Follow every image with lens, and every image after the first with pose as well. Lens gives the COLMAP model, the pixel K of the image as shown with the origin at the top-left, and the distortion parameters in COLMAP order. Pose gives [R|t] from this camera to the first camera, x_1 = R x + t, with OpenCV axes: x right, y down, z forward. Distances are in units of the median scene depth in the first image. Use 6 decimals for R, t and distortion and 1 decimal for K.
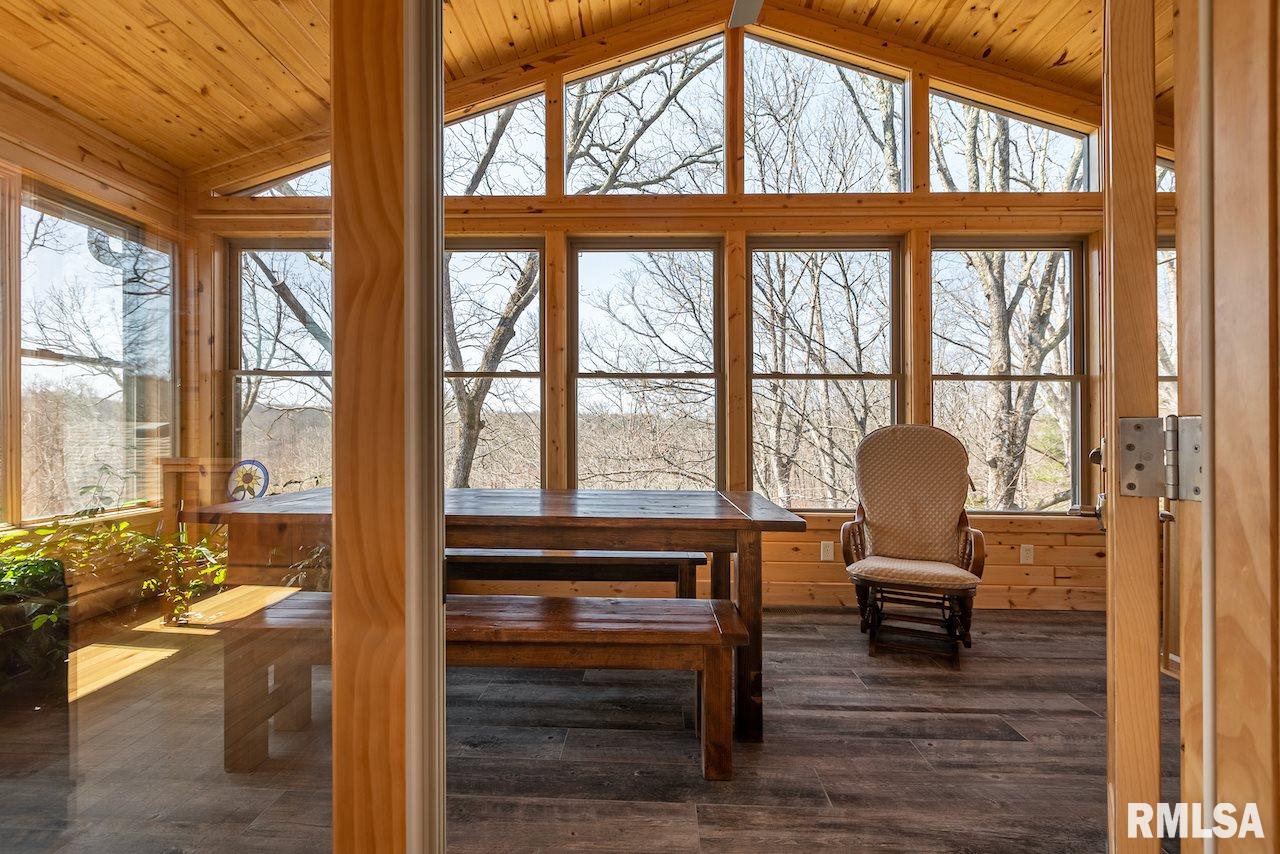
lens RADIAL K [[577.4, 0, 641.4], [0, 577.4, 421.2], [0, 0, 1]] dist [-0.007157, -0.000037]
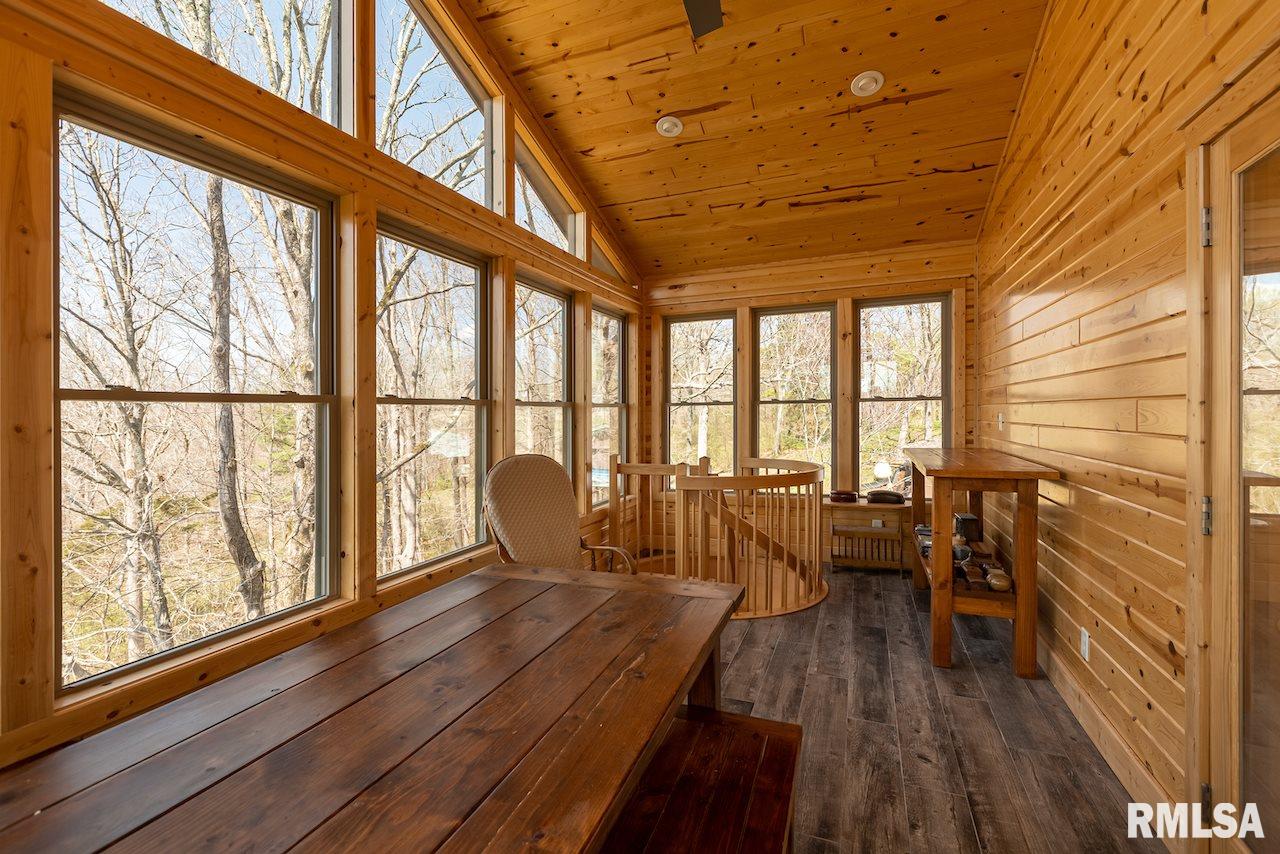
lens RADIAL K [[577.4, 0, 621.1], [0, 577.4, 401.7], [0, 0, 1]] dist [-0.007157, -0.000037]
pose [[0.356221, 0.008206, 0.934366, -0.368061], [0.002387, 0.999950, -0.009692, -0.068460], [-0.934399, 0.005682, 0.356184, 0.444546]]
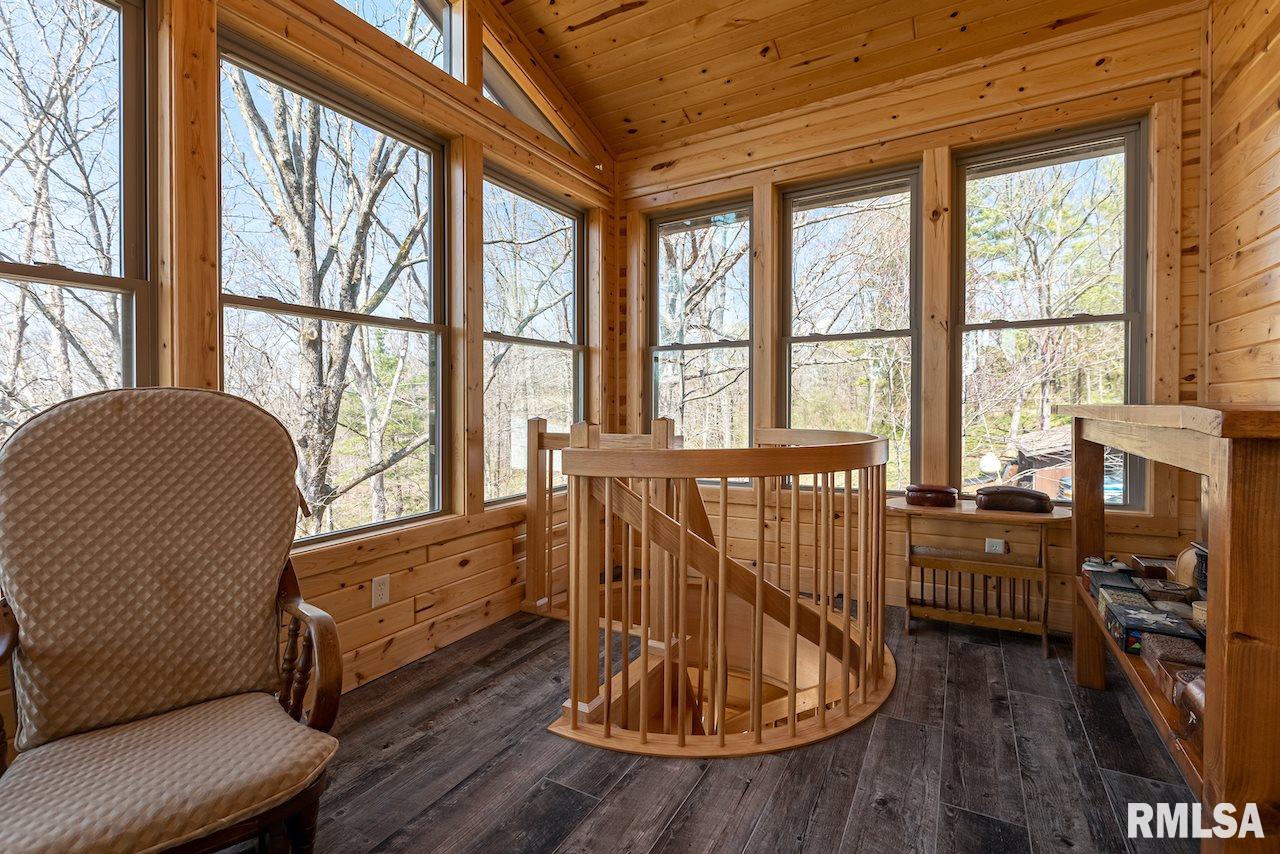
lens RADIAL K [[577.4, 0, 633.0], [0, 577.4, 397.0], [0, 0, 1]] dist [-0.007157, -0.000037]
pose [[0.472200, 0.000333, 0.881492, 0.223976], [-0.000353, 1.000000, -0.000188, 0.011602], [-0.881492, -0.000222, 0.472200, 0.428514]]
